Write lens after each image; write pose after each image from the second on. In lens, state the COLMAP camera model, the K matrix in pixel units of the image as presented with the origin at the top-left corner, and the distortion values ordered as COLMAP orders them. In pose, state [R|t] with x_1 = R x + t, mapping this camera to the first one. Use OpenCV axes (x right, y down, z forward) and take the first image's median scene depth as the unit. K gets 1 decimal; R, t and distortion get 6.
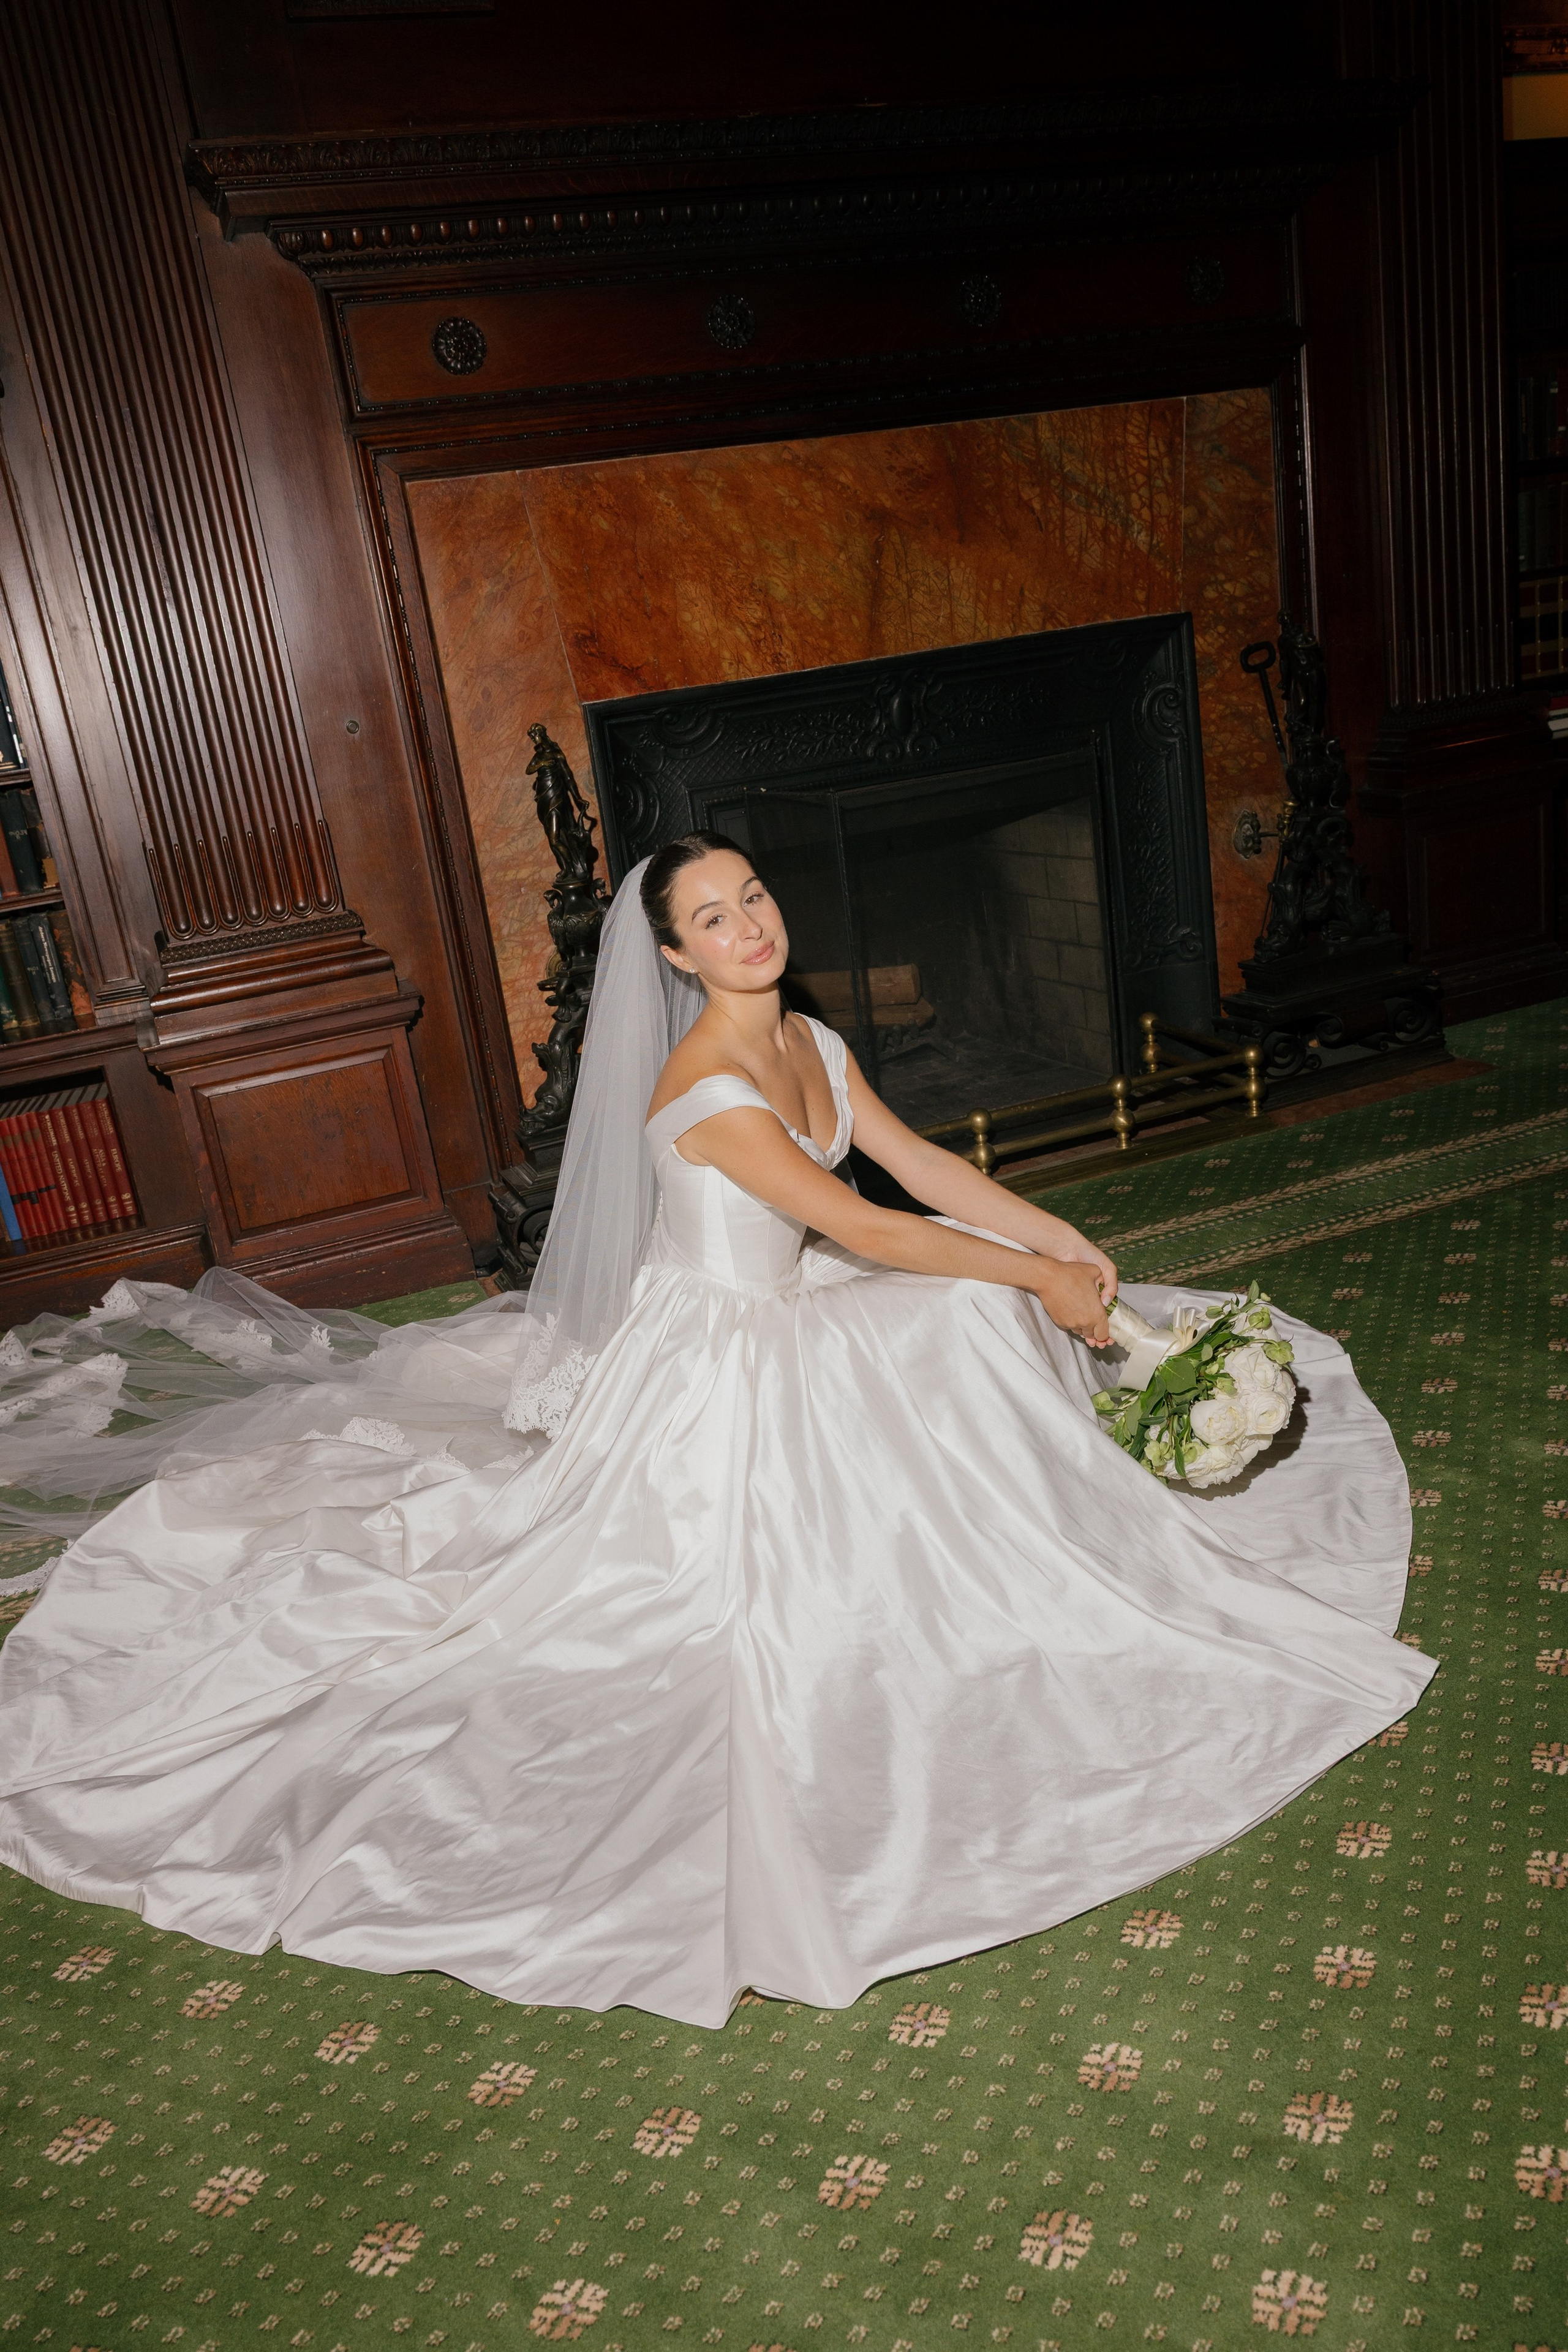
lens RADIAL K [[1730.3, 0, 802.3], [0, 1730.3, 1174.3], [0, 0, 1]] dist [-0.030256, 0.032294]
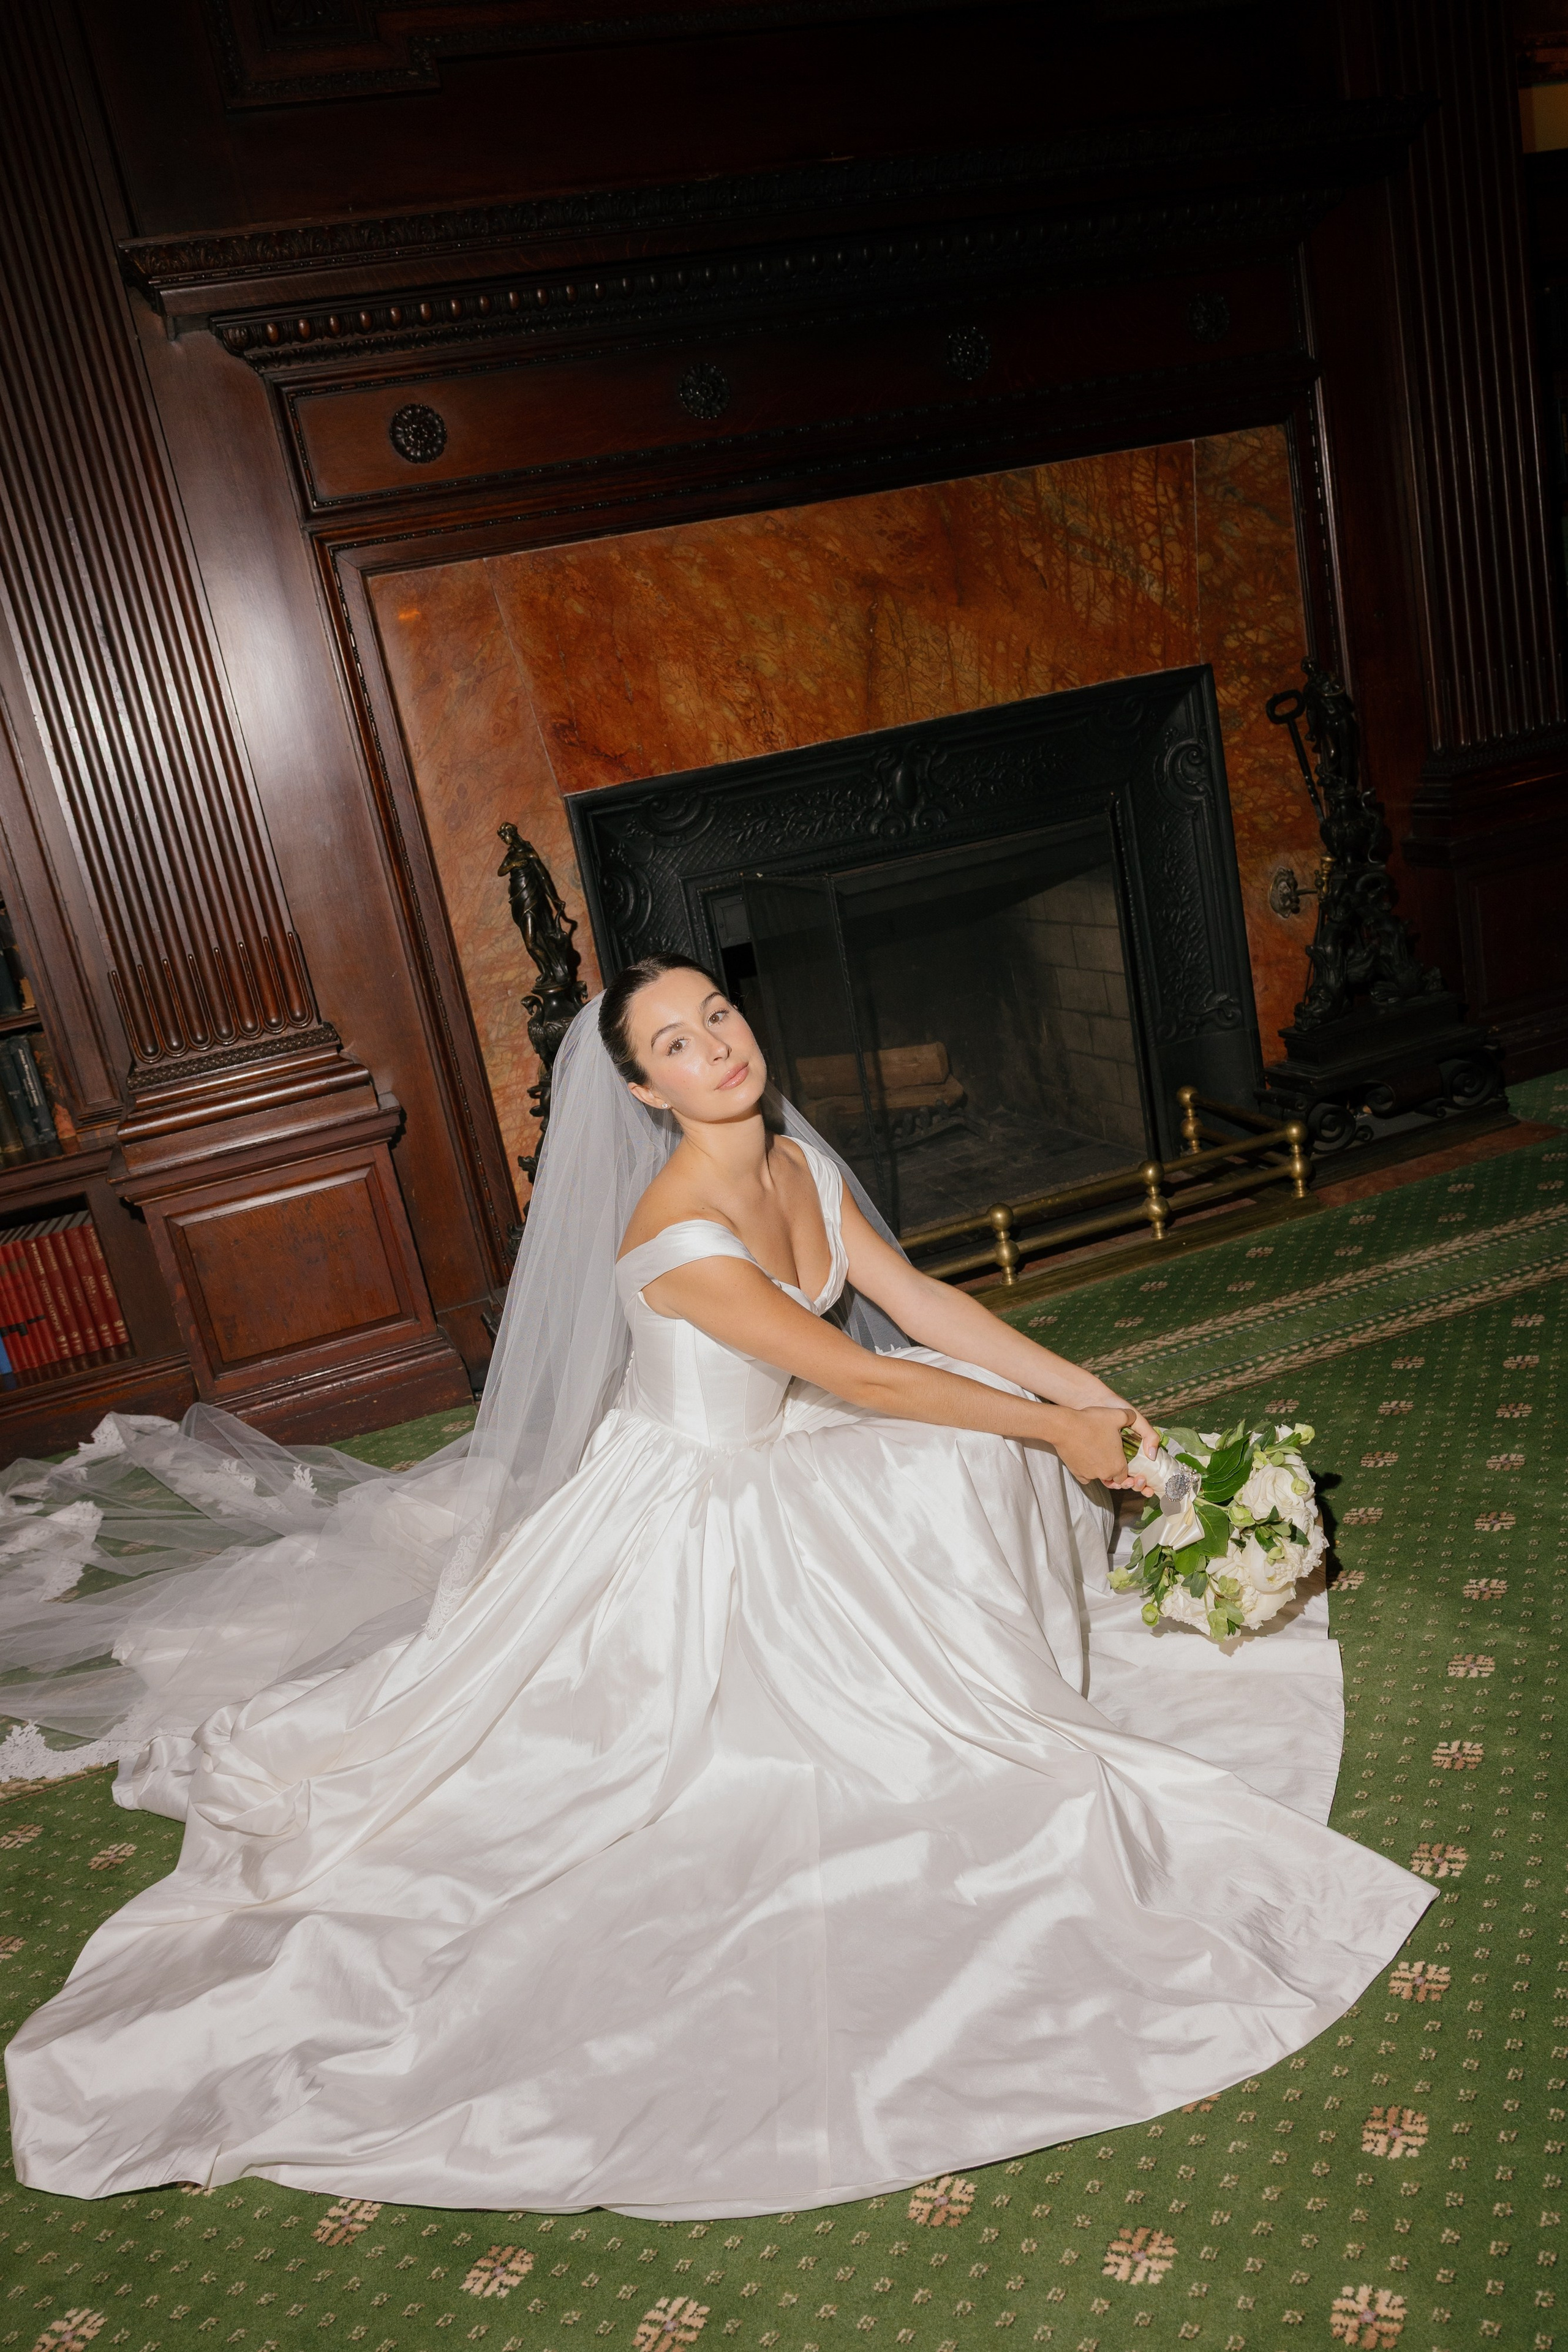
lens RADIAL K [[1730.3, 0, 802.3], [0, 1730.3, 1174.3], [0, 0, 1]] dist [-0.030256, 0.032294]
pose [[0.998058, -0.037385, -0.049818, 0.044313], [0.036082, 0.998989, -0.026804, -0.033831], [0.050770, 0.024954, 0.998399, 0.060118]]
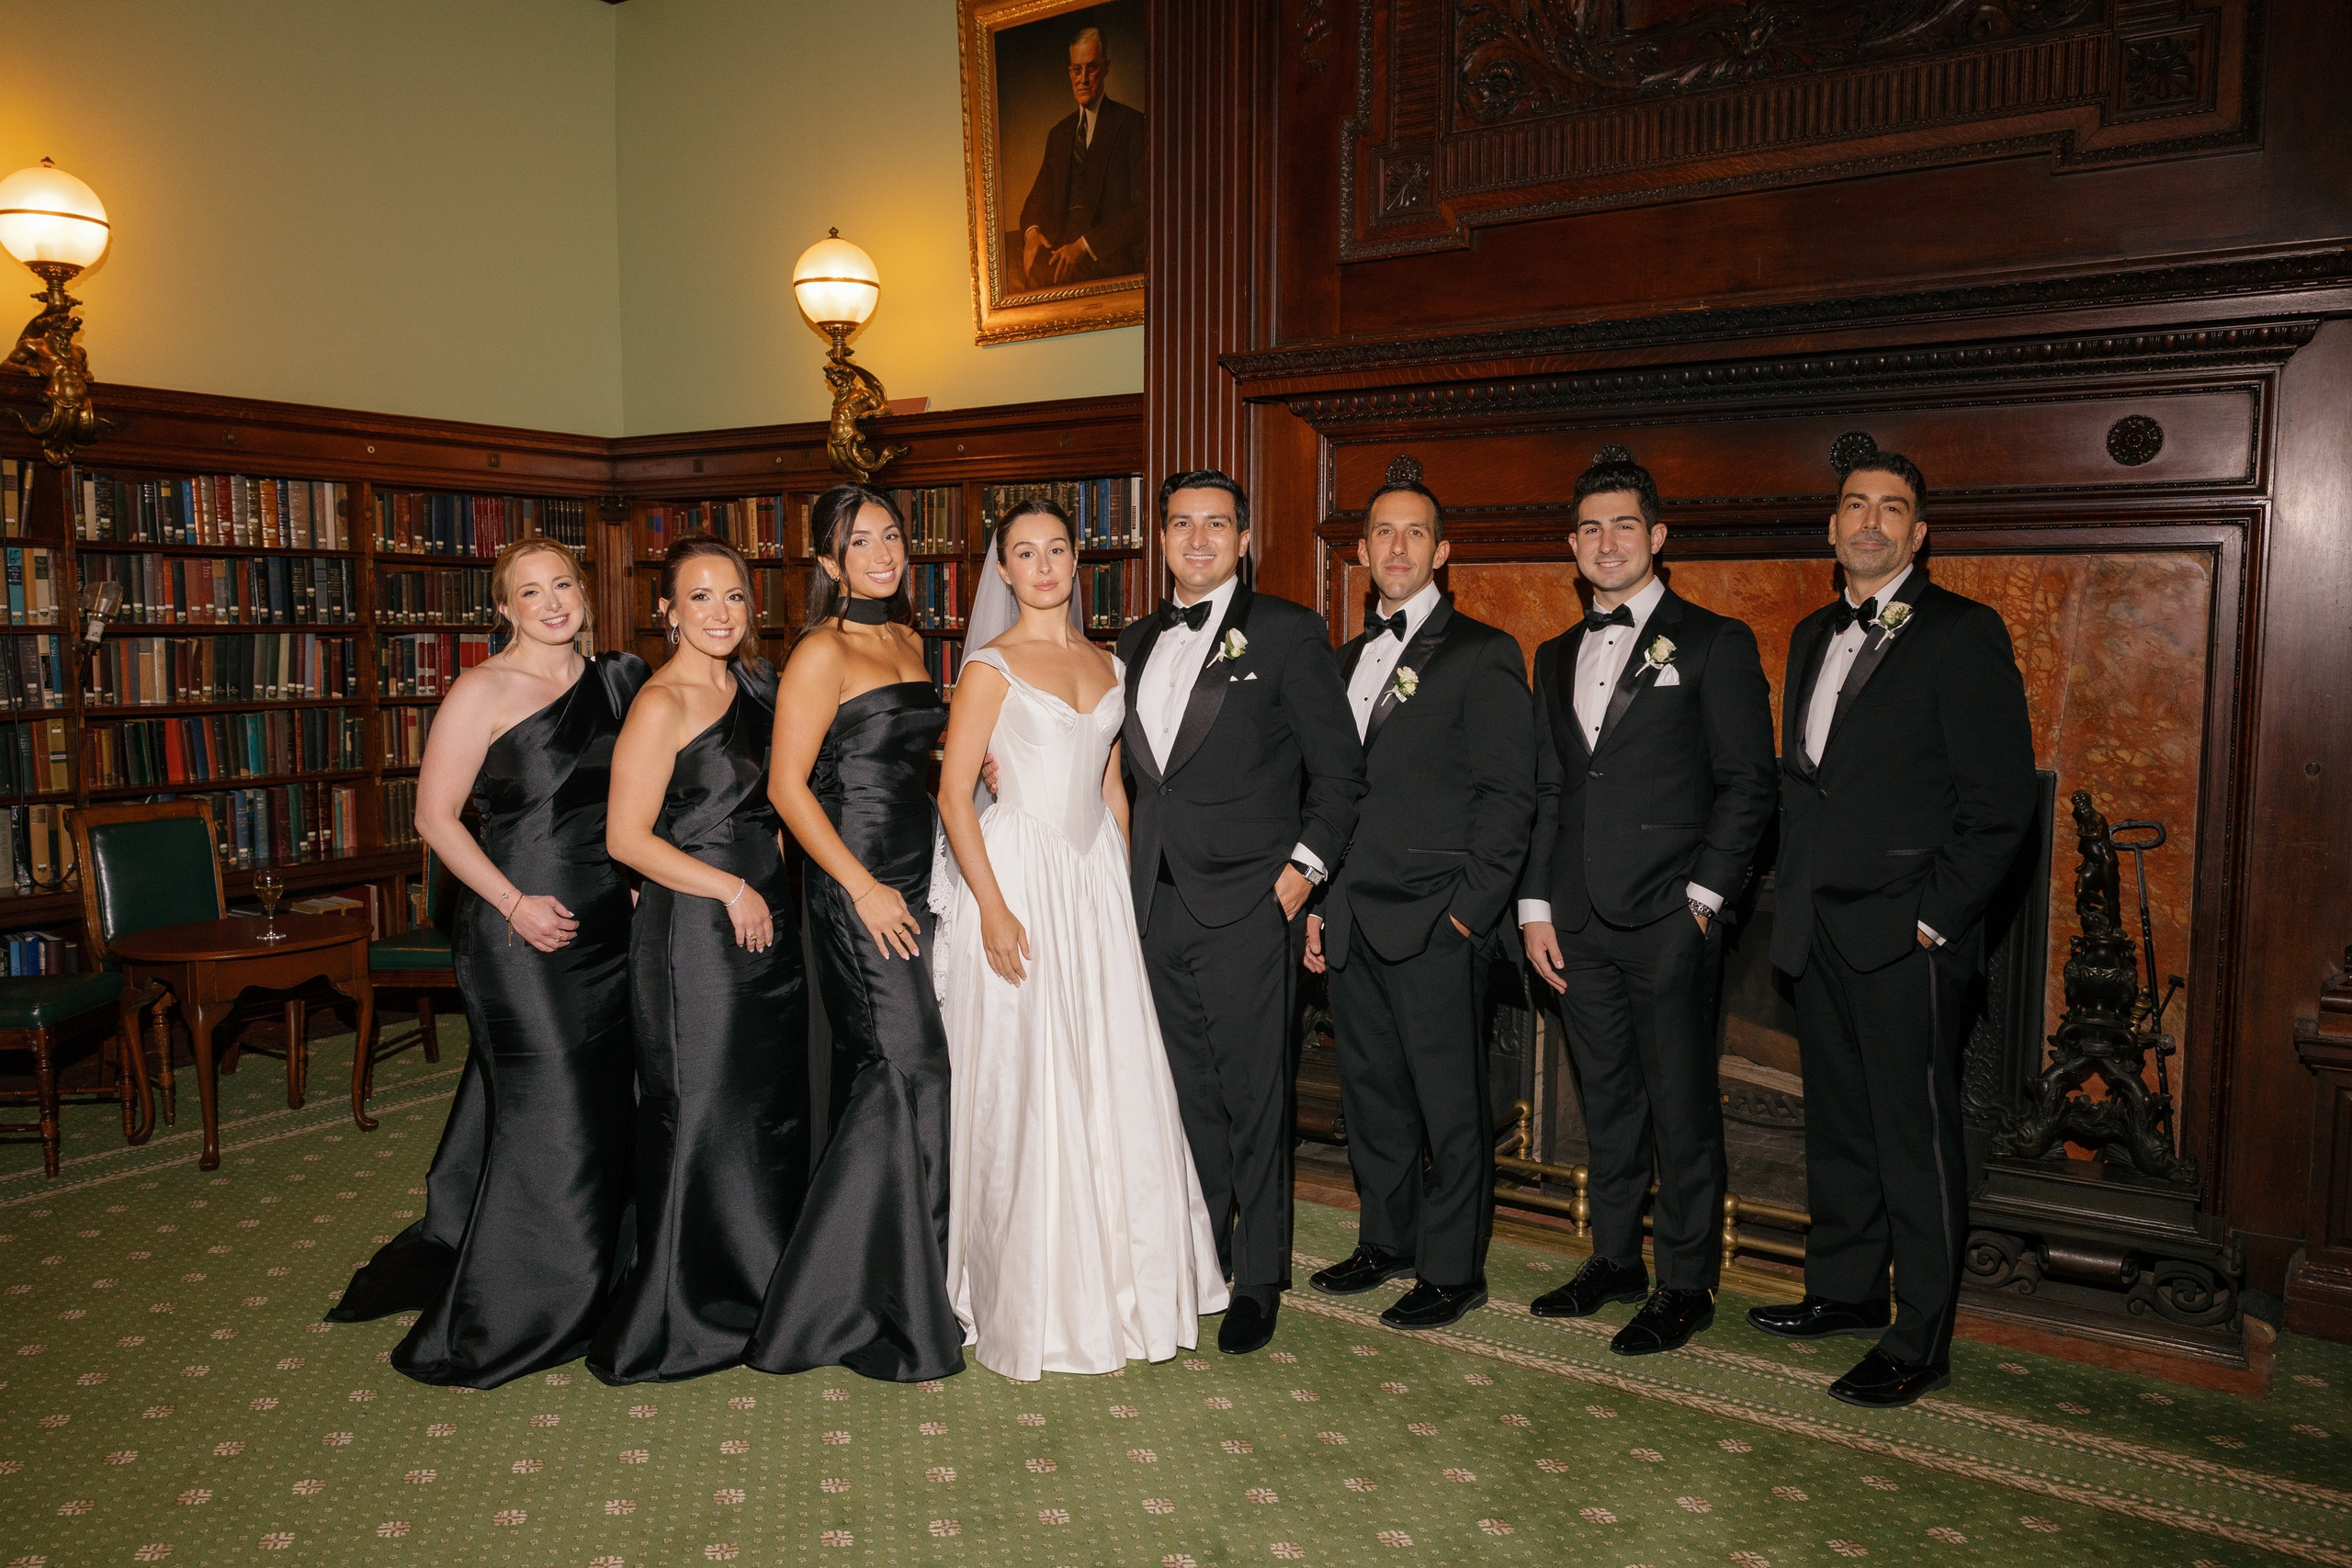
lens RADIAL K [[1770.7, 0, 1176.0], [0, 1770.7, 784.0], [0, 0, 1]] dist [-0.016015, 0.031566]
pose [[0.564383, 0.217411, -0.796369, 0.817658], [-0.324576, 0.945443, 0.028082, -0.219926], [0.759027, 0.242633, 0.604158, 0.075259]]
